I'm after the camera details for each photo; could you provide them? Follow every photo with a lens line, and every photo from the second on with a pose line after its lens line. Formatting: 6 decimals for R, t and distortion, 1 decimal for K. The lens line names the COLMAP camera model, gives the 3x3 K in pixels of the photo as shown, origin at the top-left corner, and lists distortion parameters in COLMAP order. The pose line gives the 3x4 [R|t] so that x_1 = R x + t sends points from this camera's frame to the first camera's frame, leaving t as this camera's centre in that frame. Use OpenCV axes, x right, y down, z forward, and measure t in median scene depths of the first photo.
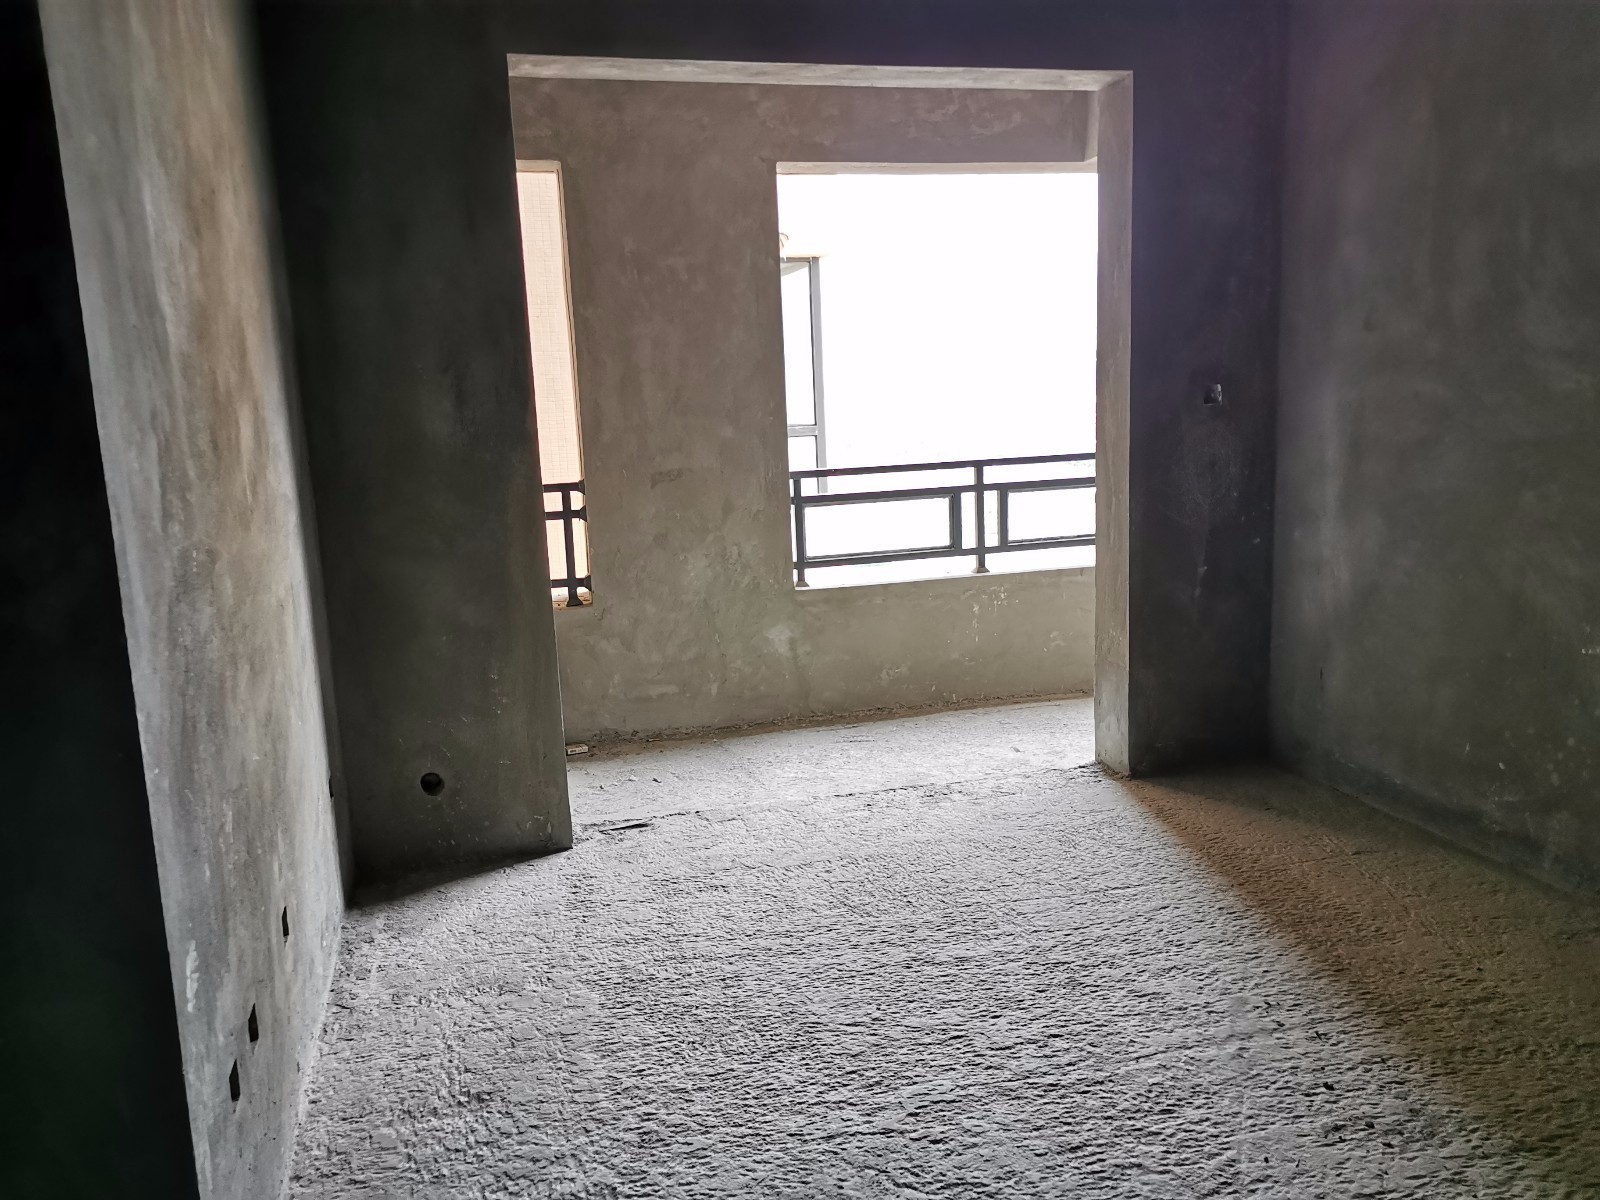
lens RADIAL K [[1217.8, 0, 807.6], [0, 1217.8, 599.1], [0, 0, 1]] dist [0.043342, -0.027491]
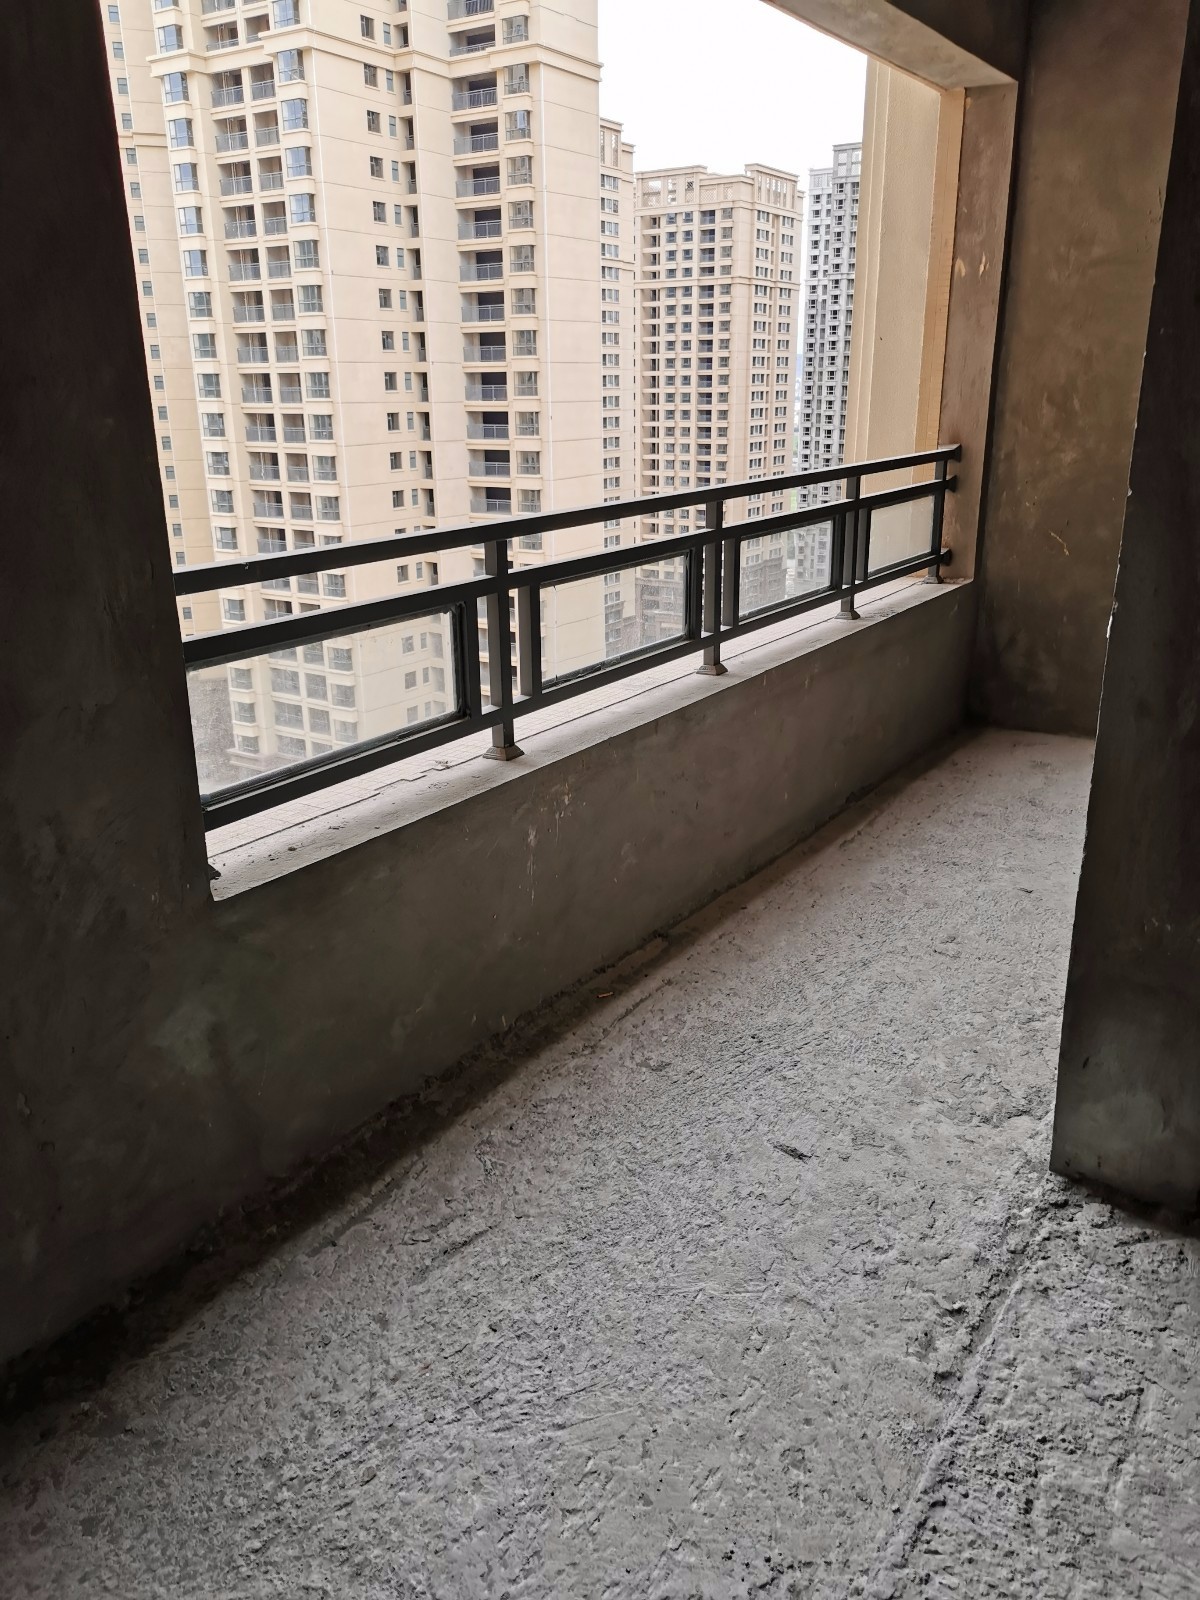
lens RADIAL K [[1217.8, 0, 614.0], [0, 1217.8, 784.3], [0, 0, 1]] dist [0.043342, -0.027491]
pose [[0.756703, -0.167432, 0.631954, -0.144241], [0.084083, 0.983545, 0.159903, -0.090329], [-0.648328, -0.067862, 0.758330, 0.630342]]
